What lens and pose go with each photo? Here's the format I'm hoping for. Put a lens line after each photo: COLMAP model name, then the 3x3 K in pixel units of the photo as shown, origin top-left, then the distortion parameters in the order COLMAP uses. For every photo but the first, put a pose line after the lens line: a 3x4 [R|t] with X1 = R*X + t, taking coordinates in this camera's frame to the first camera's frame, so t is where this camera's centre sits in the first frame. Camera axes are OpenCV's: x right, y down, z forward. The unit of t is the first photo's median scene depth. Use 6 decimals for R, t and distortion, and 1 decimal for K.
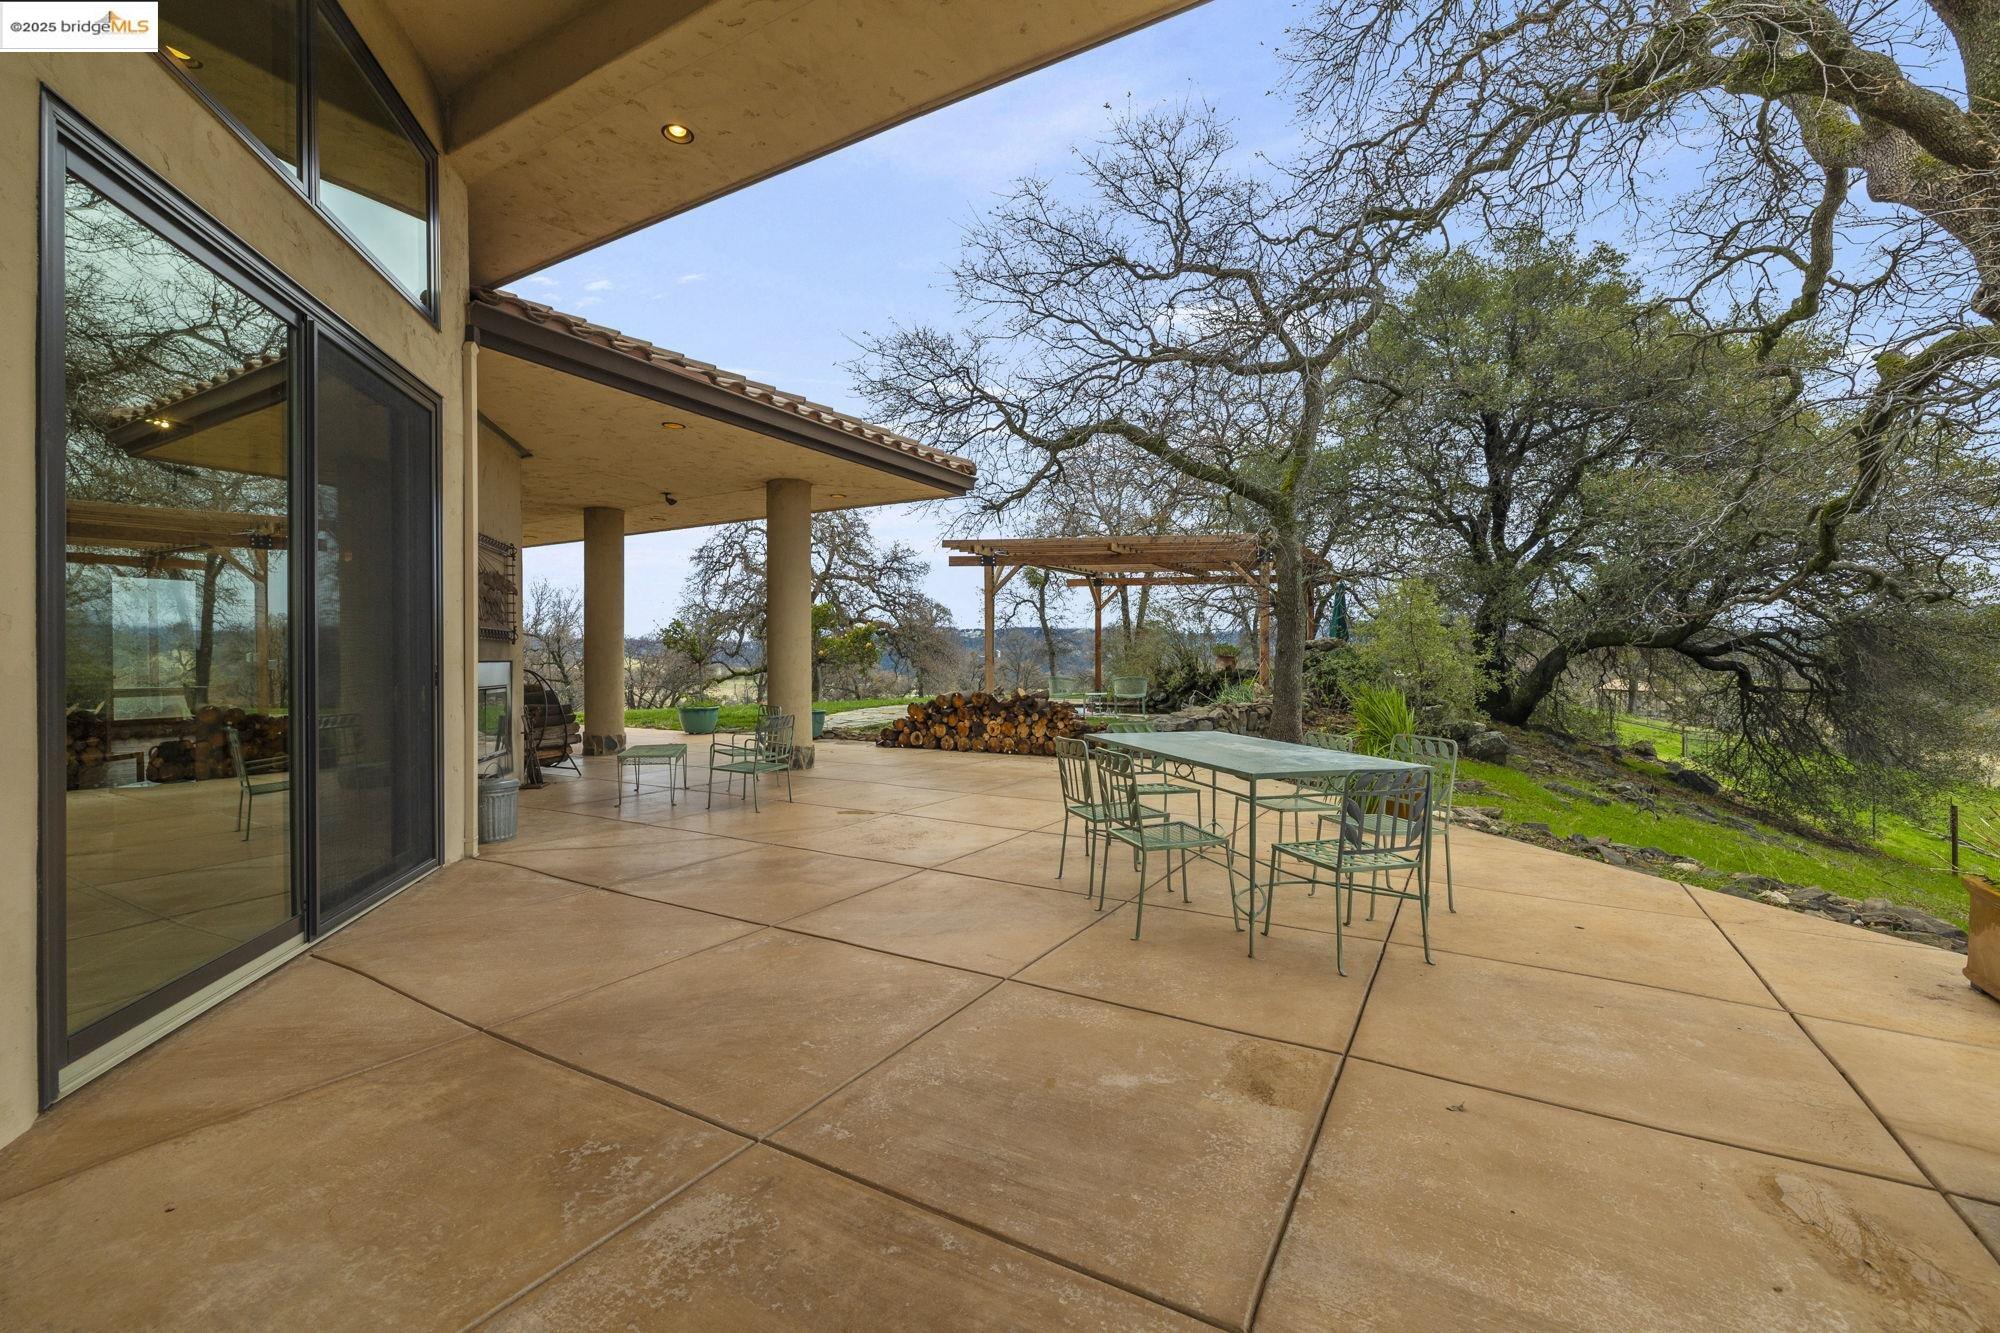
lens RADIAL K [[851.2, 0, 1010.2], [0, 851.2, 659.4], [0, 0, 1]] dist [0.002684, -0.000465]
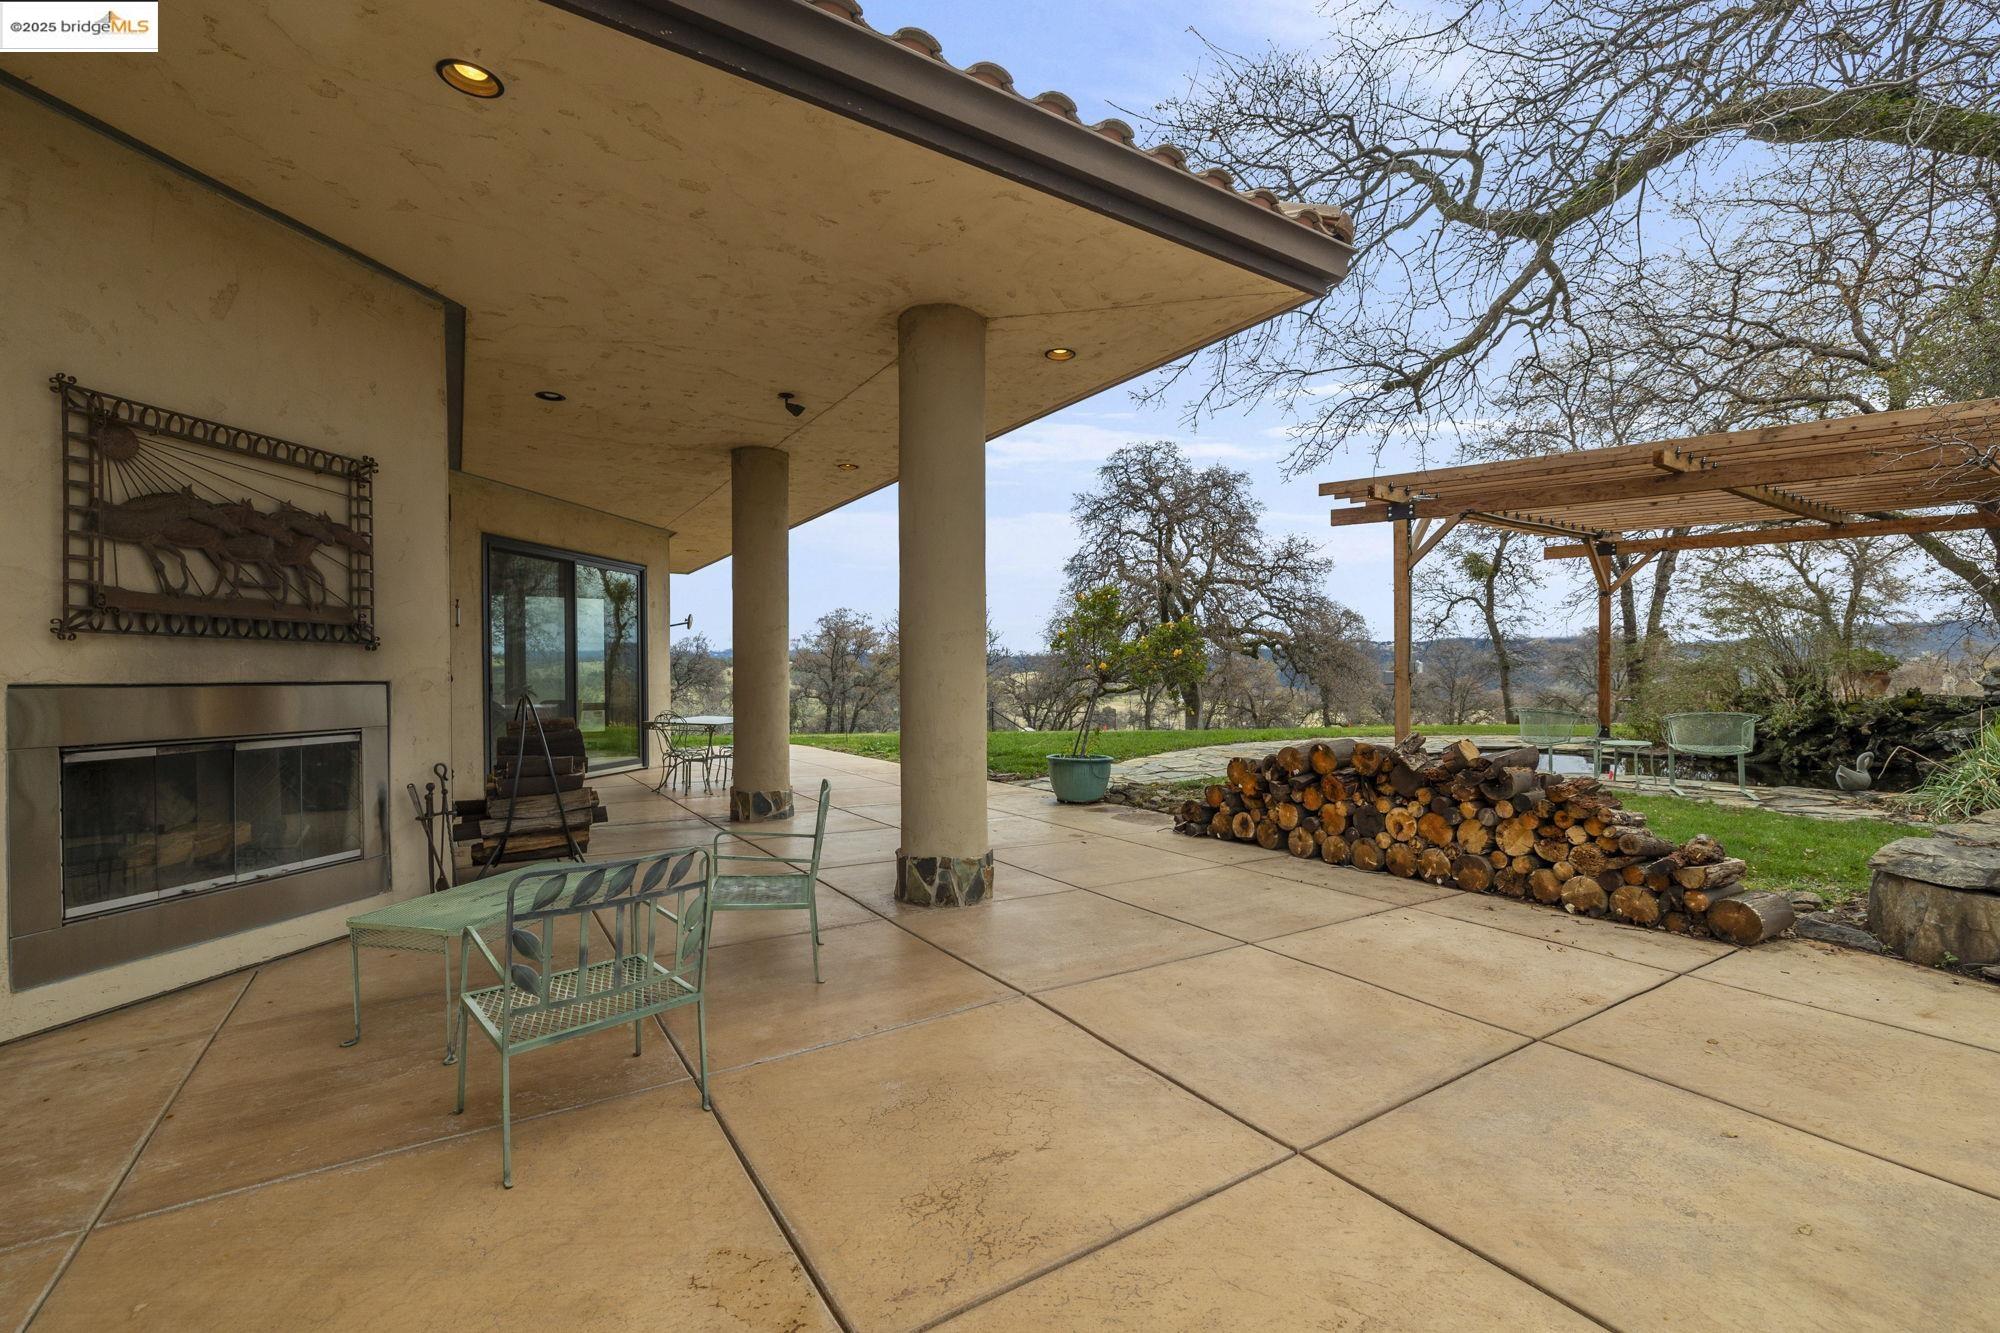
lens RADIAL K [[851.2, 0, 1011.3], [0, 851.2, 676.6], [0, 0, 1]] dist [0.002684, -0.000465]
pose [[0.892325, 0.001579, -0.451390, 0.000495], [-0.000700, 0.999998, 0.002115, -0.001059], [0.451393, -0.001571, 0.892324, 0.352330]]
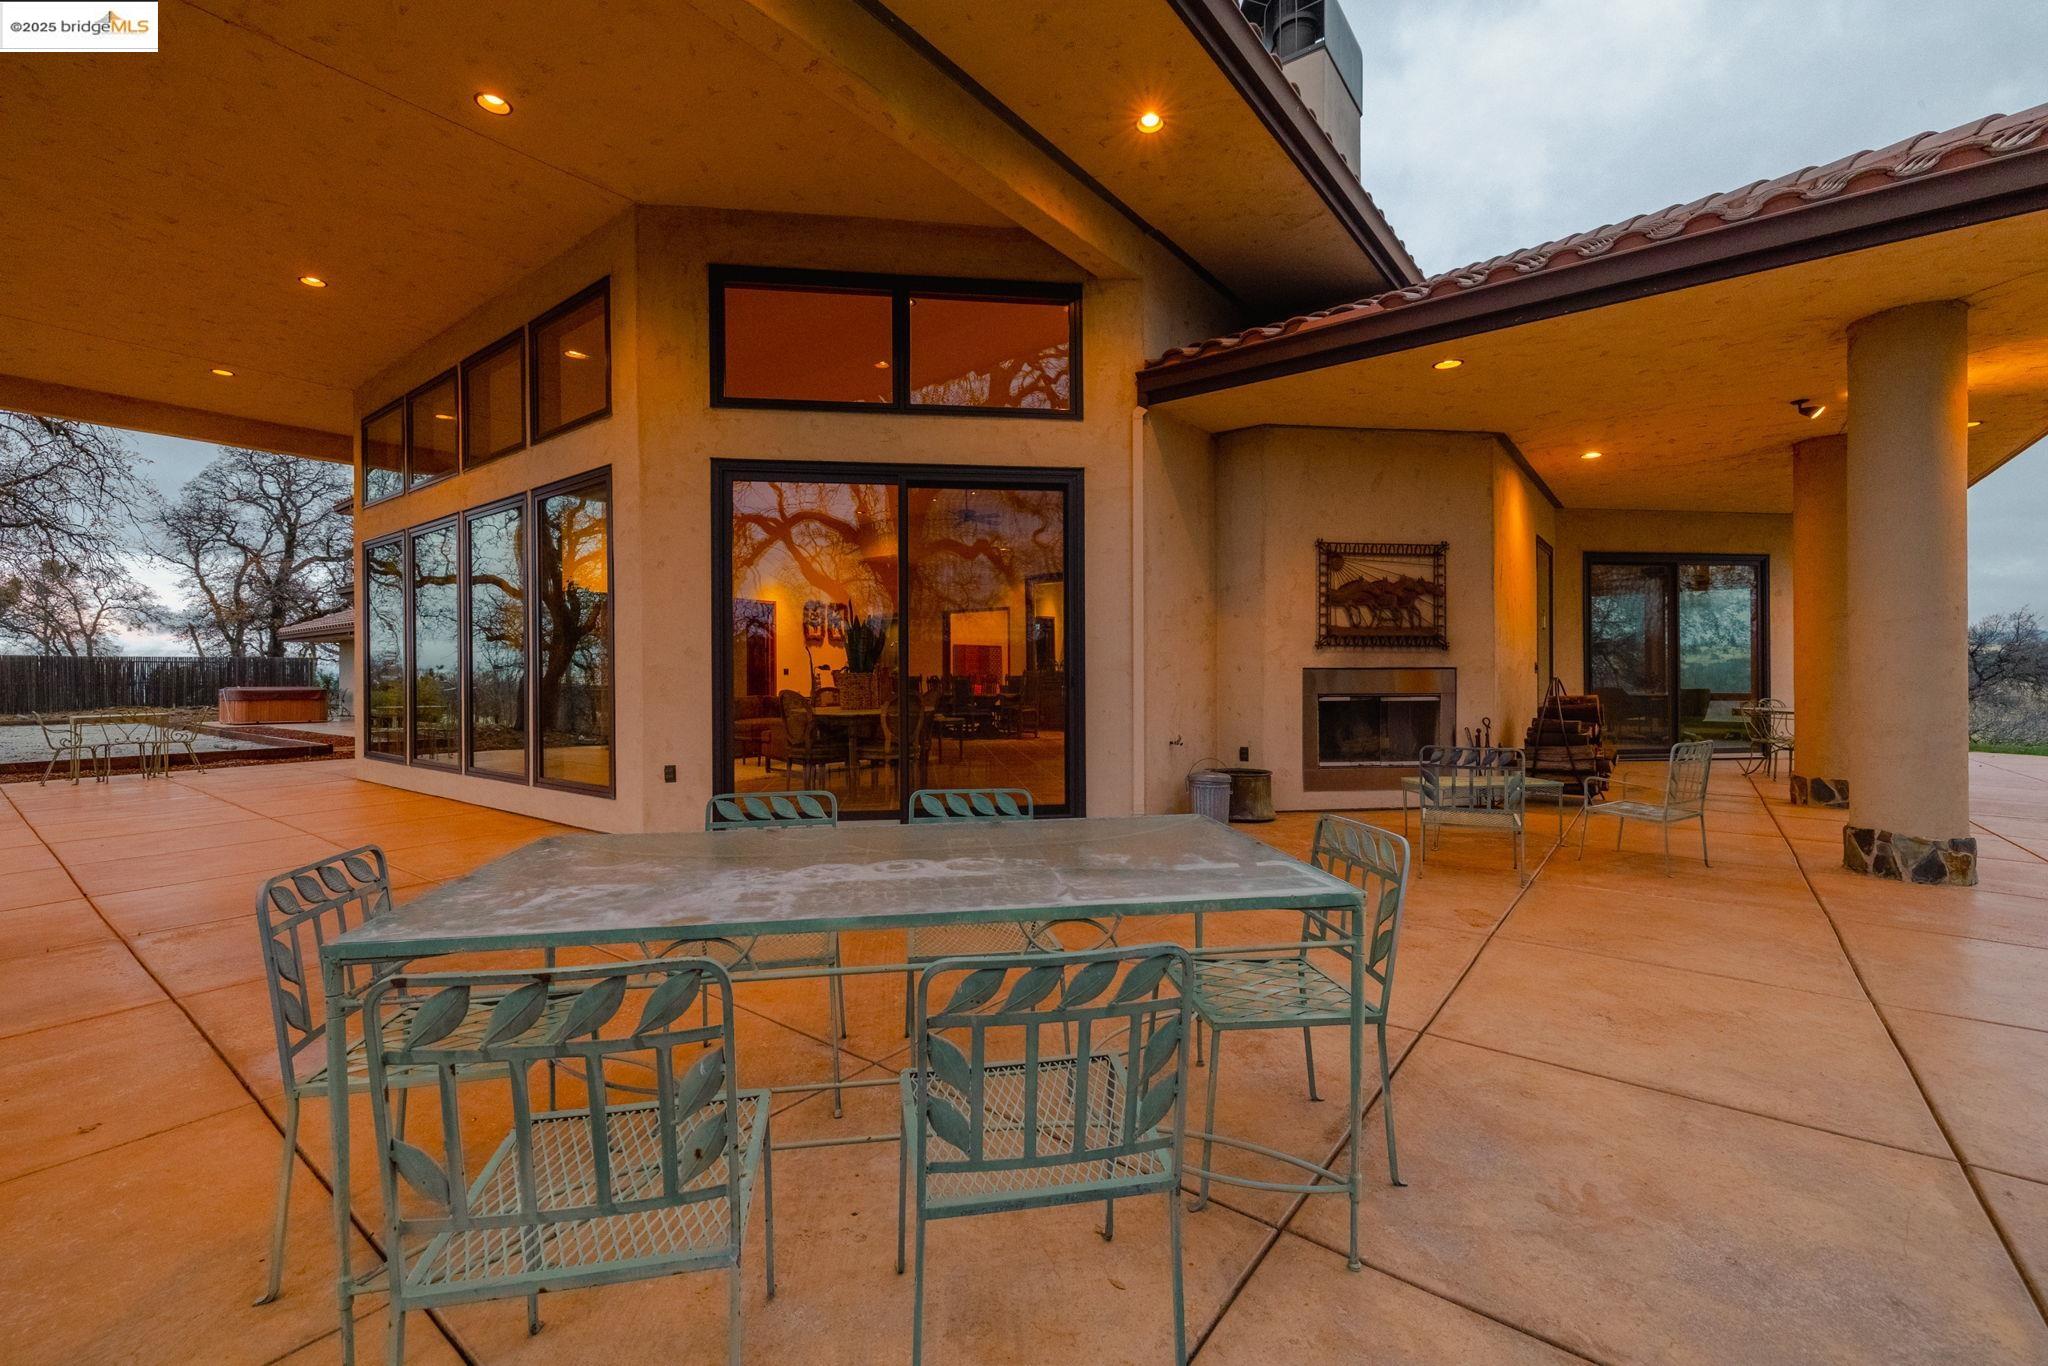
lens RADIAL K [[871.6, 0, 1020.2], [0, 871.6, 678.1], [0, 0, 1]] dist [0.002684, -0.000465]
pose [[-0.135206, 0.011075, -0.990756, 0.206424], [0.003747, 0.999936, 0.010667, 0.000771], [0.990810, -0.002270, -0.135239, 0.331992]]
